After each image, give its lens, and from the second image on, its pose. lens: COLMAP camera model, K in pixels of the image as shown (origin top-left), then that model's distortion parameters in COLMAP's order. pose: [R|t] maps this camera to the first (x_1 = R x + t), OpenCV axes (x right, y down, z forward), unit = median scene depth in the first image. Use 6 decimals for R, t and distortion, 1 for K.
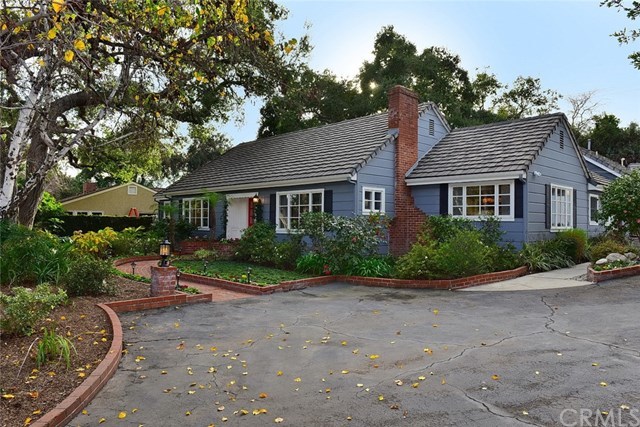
lens RADIAL K [[434.8, 0, 319.9], [0, 434.8, 213.1], [0, 0, 1]] dist [-0.012447, -0.003789]
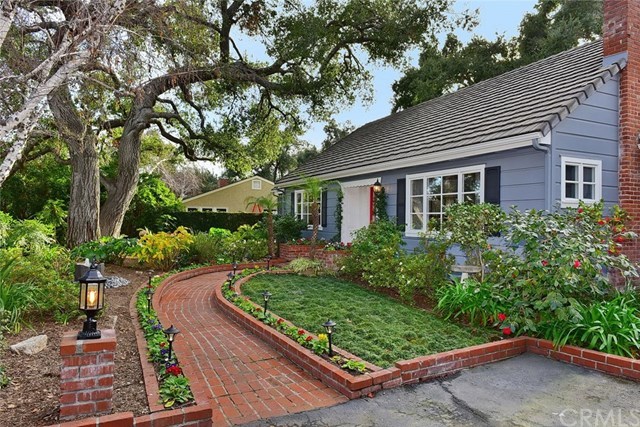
lens RADIAL K [[434.8, 0, 317.3], [0, 434.8, 211.9], [0, 0, 1]] dist [-0.012447, -0.003789]
pose [[0.947751, -0.003778, -0.318989, -0.016451], [0.005733, 0.999970, 0.005188, 0.003801], [0.318960, -0.006746, 0.947744, 0.318926]]
